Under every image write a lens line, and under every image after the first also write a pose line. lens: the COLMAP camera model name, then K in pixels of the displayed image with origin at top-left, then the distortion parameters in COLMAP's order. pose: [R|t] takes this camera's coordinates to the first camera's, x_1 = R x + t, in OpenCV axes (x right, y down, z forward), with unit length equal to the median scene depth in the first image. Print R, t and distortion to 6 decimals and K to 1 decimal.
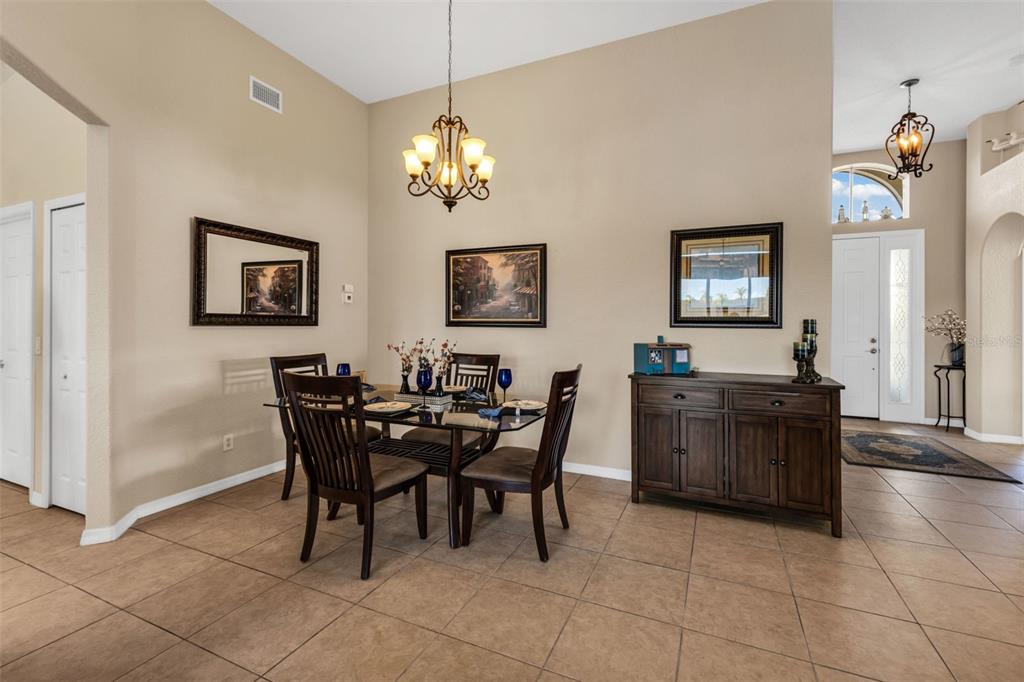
lens RADIAL K [[443.7, 0, 510.6], [0, 443.7, 322.8], [0, 0, 1]] dist [0.009417, -0.006614]
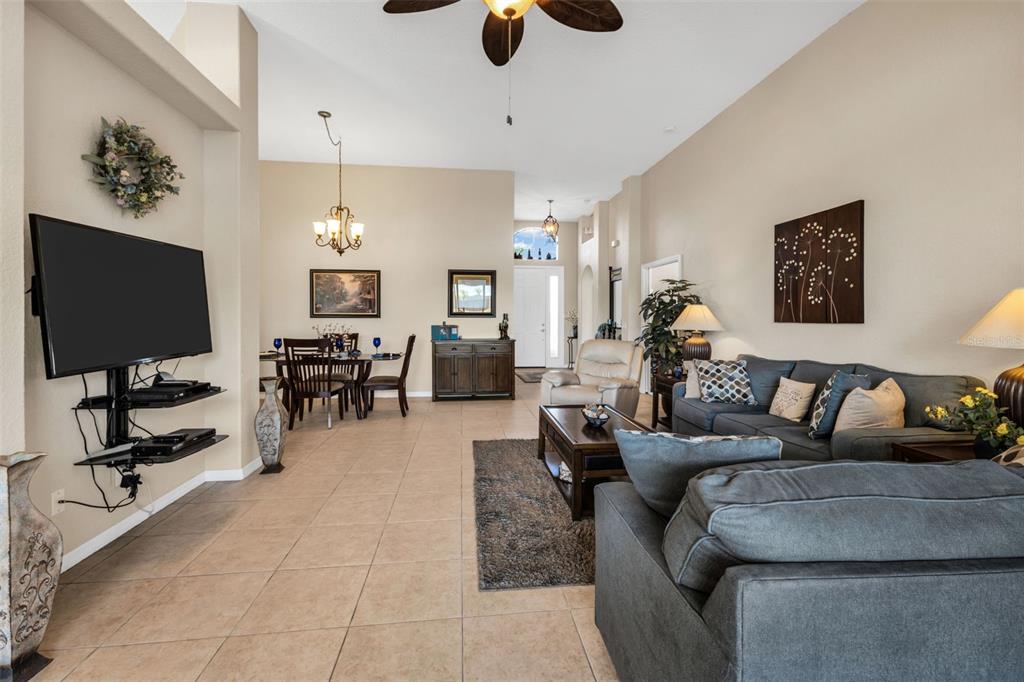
lens RADIAL K [[443.7, 0, 510.6], [0, 443.7, 322.8], [0, 0, 1]] dist [0.009417, -0.006614]
pose [[0.856105, -0.011260, 0.516678, -0.438035], [0.006860, 0.999922, 0.010425, 0.015760], [-0.516756, -0.005380, 0.856116, -0.869620]]
